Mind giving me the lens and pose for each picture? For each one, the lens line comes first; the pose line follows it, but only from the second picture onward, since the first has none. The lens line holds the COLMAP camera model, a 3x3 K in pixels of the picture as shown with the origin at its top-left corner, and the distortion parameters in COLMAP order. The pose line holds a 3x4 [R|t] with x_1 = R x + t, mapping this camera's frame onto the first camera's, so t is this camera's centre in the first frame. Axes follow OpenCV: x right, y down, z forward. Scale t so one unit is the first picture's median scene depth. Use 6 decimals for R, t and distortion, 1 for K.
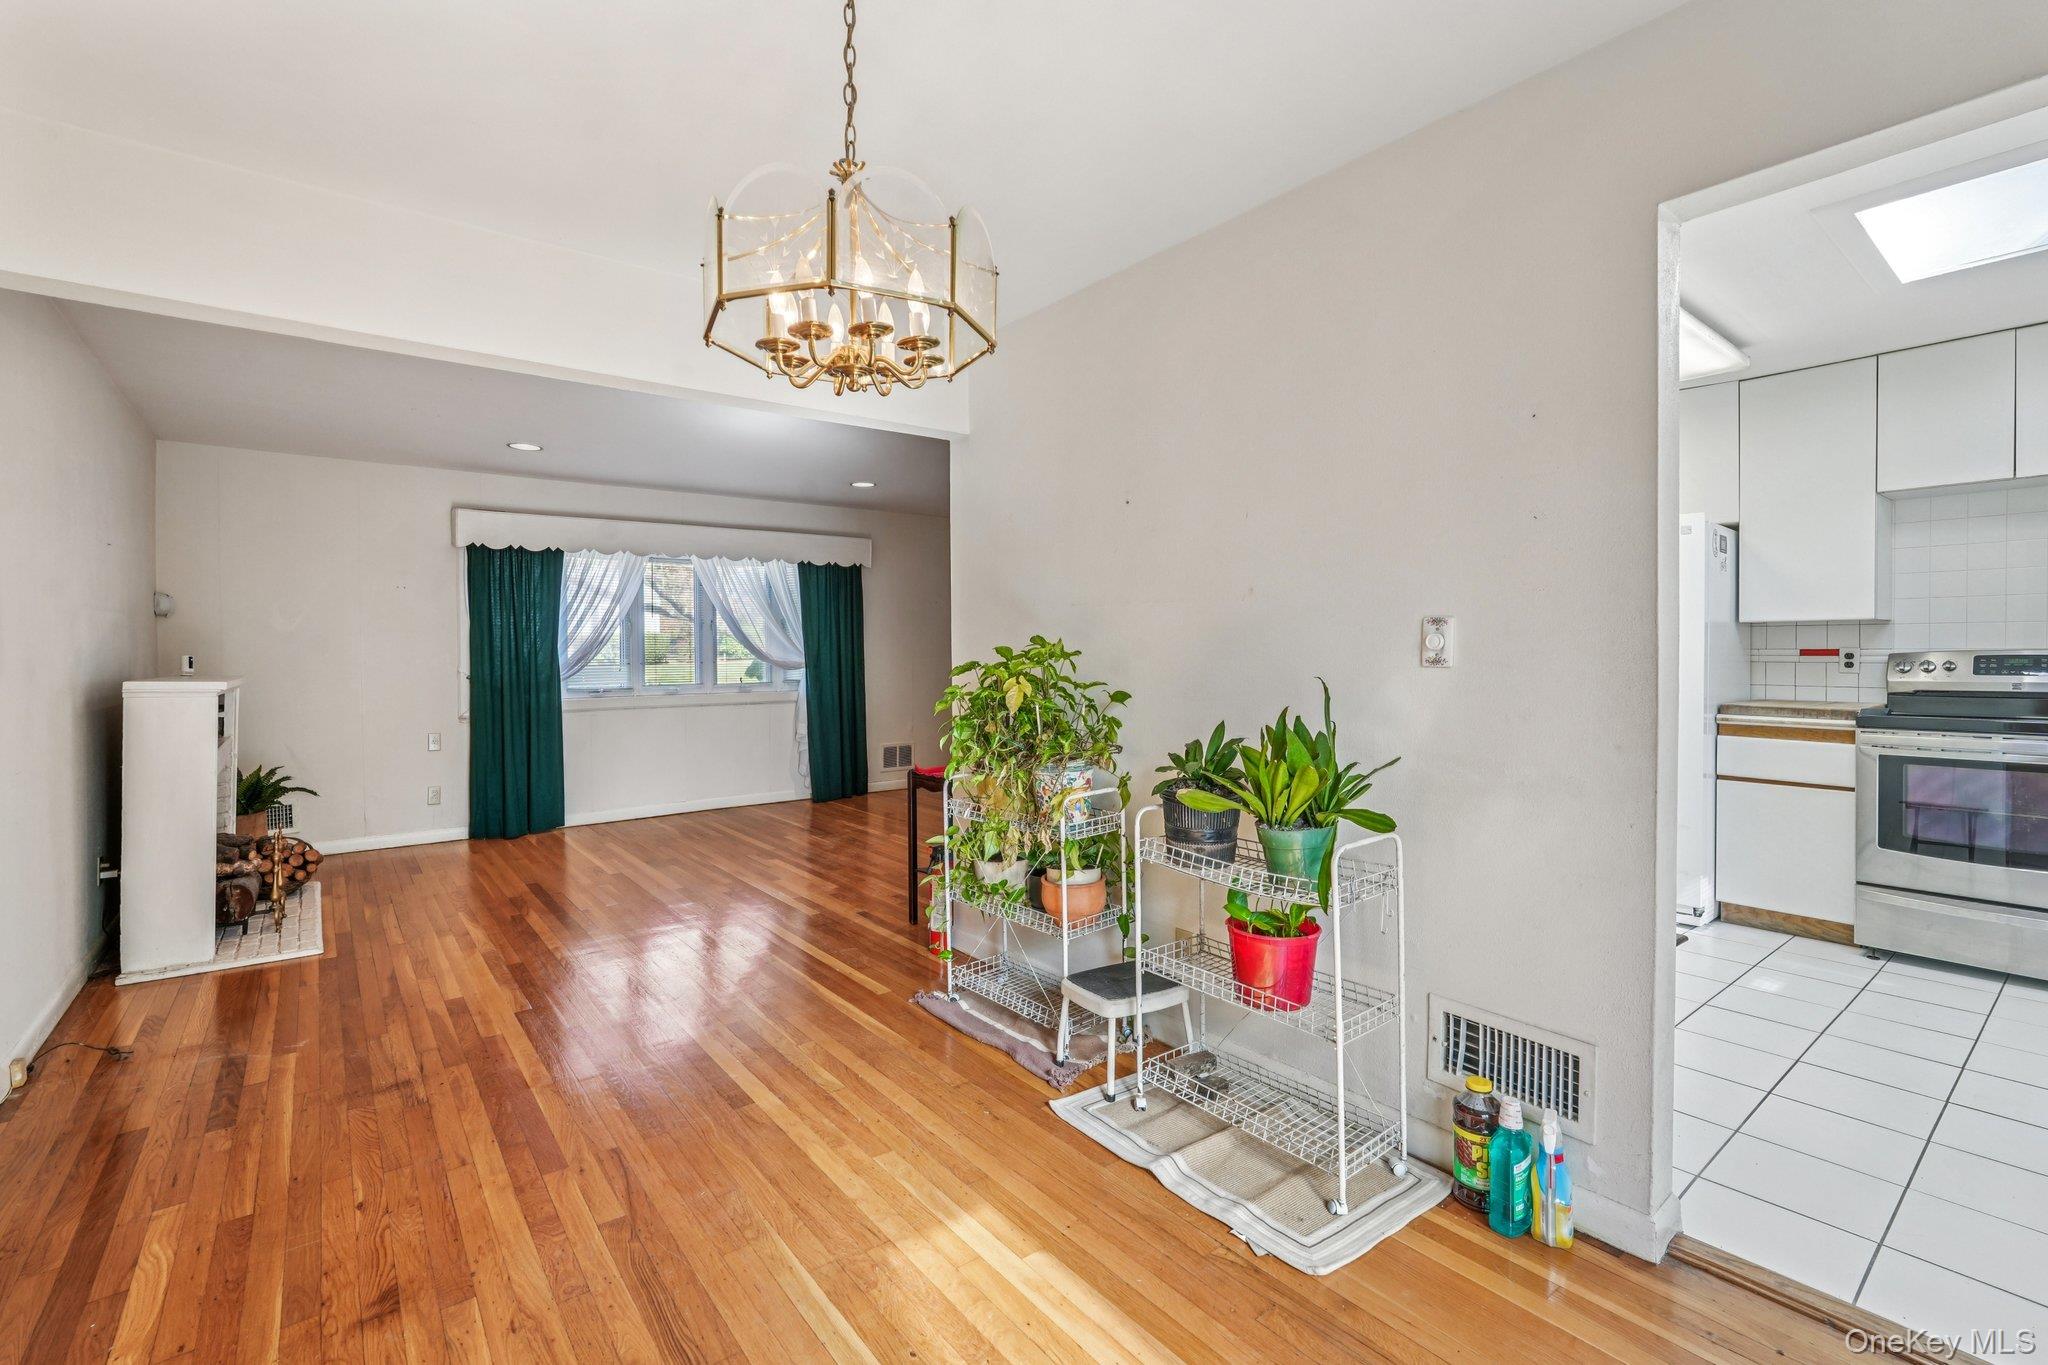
lens RADIAL K [[911.9, 0, 987.9], [0, 911.9, 656.0], [0, 0, 1]] dist [-0.014206, 0.007301]
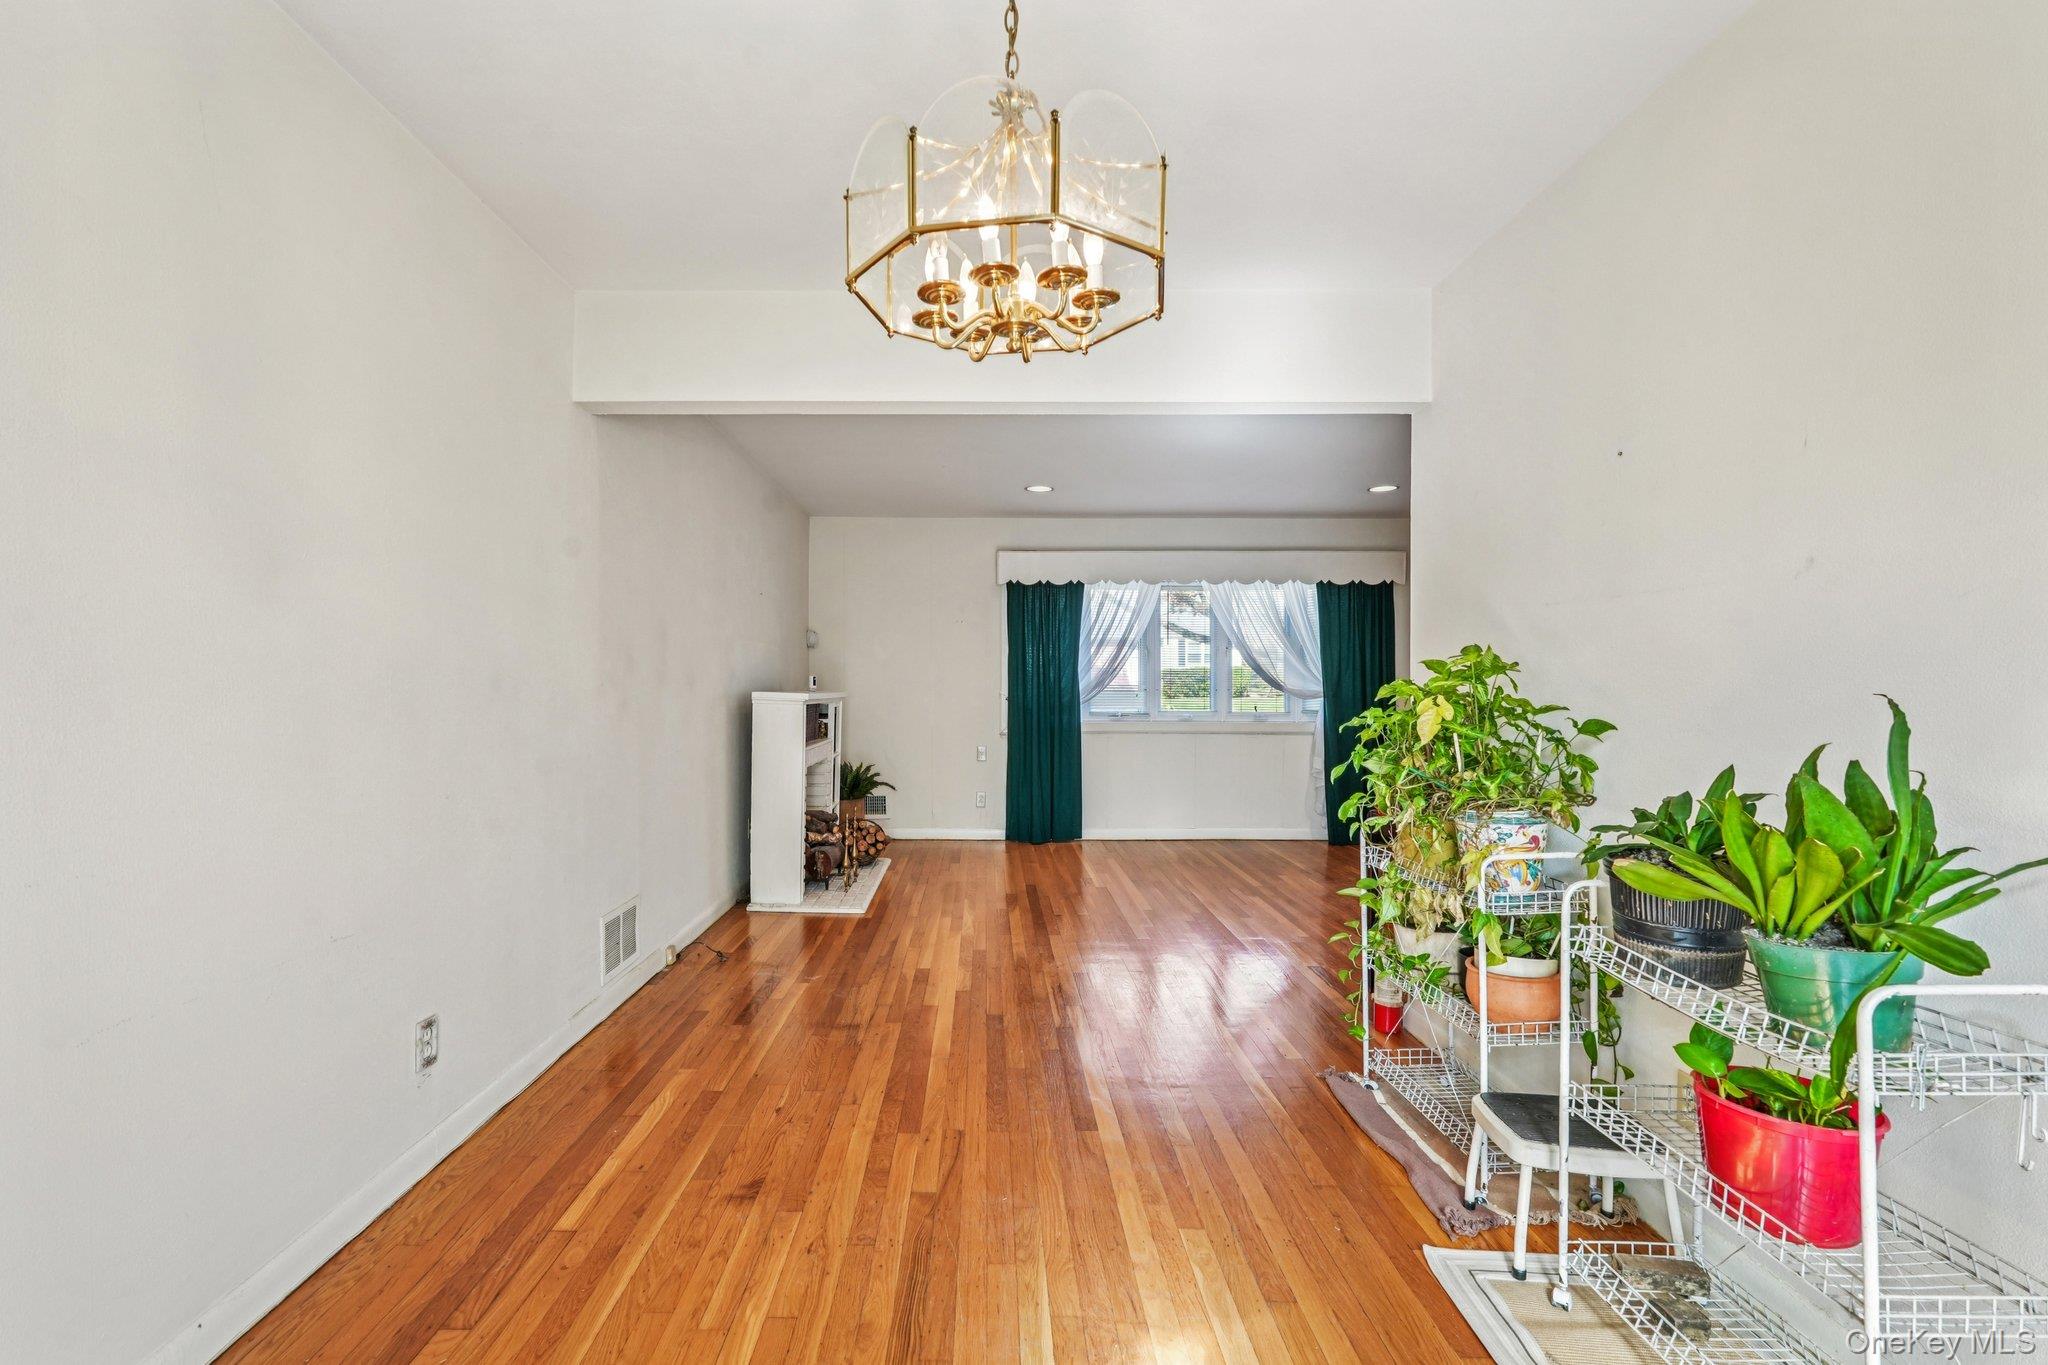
lens RADIAL K [[911.9, 0, 957.3], [0, 911.9, 698.1], [0, 0, 1]] dist [-0.014206, 0.007301]
pose [[0.787521, 0.019834, -0.615968, 0.193218], [-0.015342, 0.999803, 0.012579, 0.021169], [0.616096, -0.000456, 0.787671, 0.135979]]
